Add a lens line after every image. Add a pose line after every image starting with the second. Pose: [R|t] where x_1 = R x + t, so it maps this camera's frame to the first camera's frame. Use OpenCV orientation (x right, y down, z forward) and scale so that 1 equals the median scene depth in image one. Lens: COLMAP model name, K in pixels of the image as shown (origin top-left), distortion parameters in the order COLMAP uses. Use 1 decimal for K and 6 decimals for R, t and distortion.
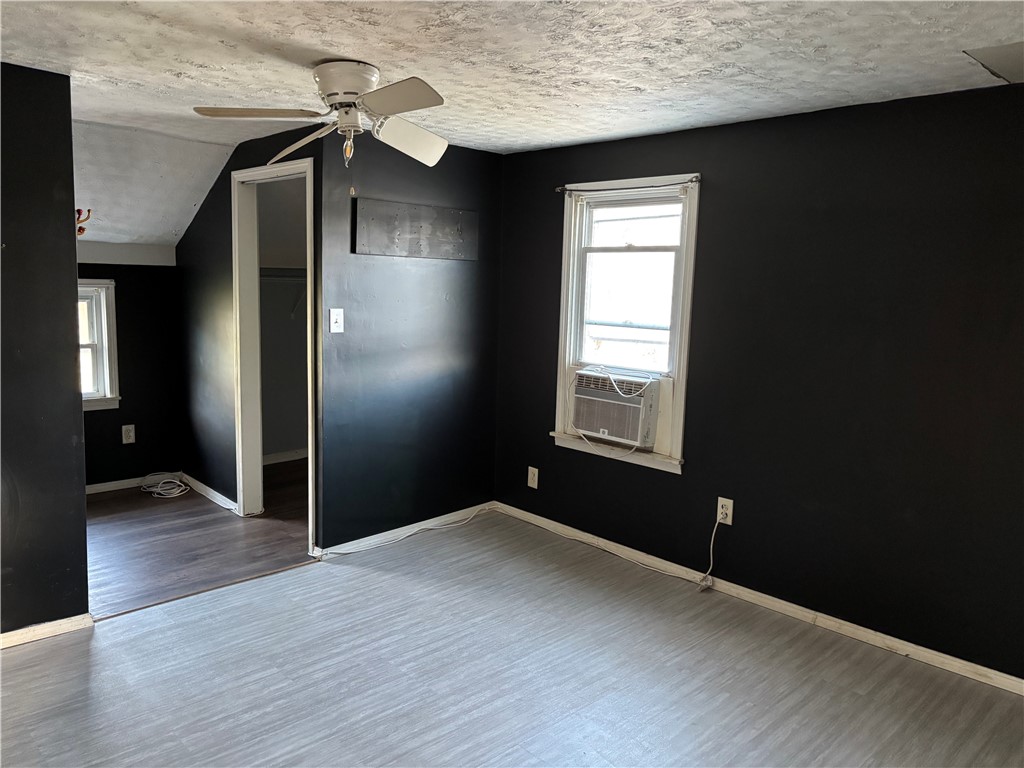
lens RADIAL K [[775.9, 0, 501.3], [0, 775.9, 382.9], [0, 0, 1]] dist [0.021637, -0.005535]
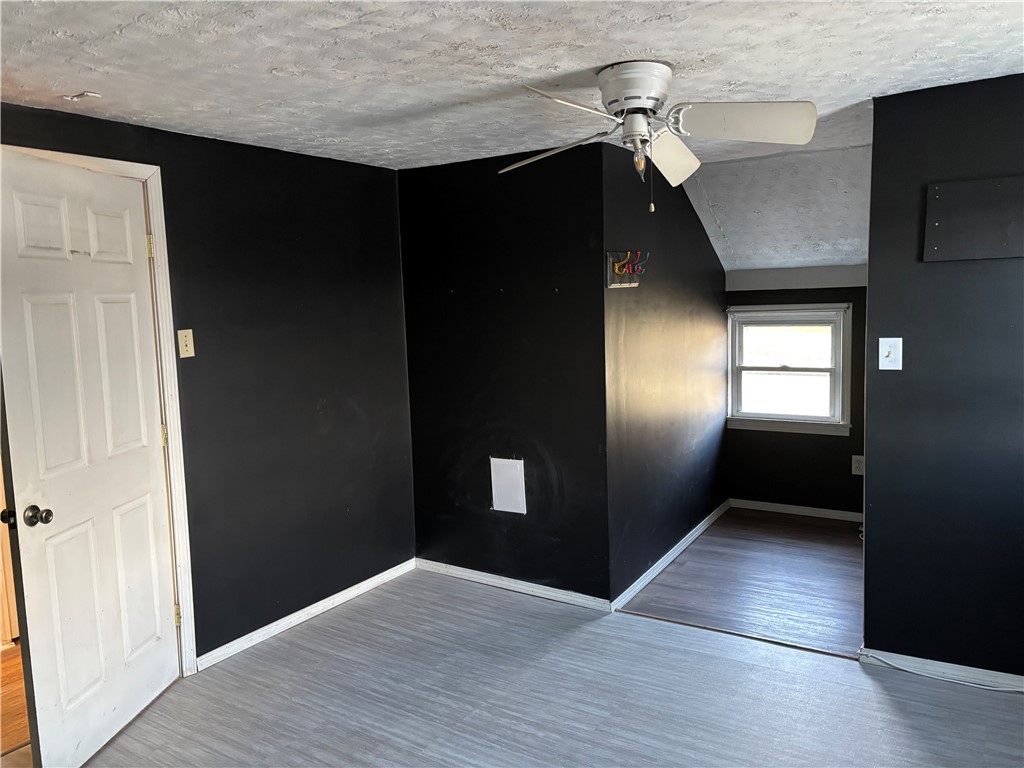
lens RADIAL K [[775.9, 0, 502.4], [0, 775.9, 384.5], [0, 0, 1]] dist [0.021637, -0.005535]
pose [[0.207747, 0.069760, -0.975692, 0.539774], [-0.079153, 0.995382, 0.054314, -0.075205], [0.974975, 0.065946, 0.212309, 0.573441]]
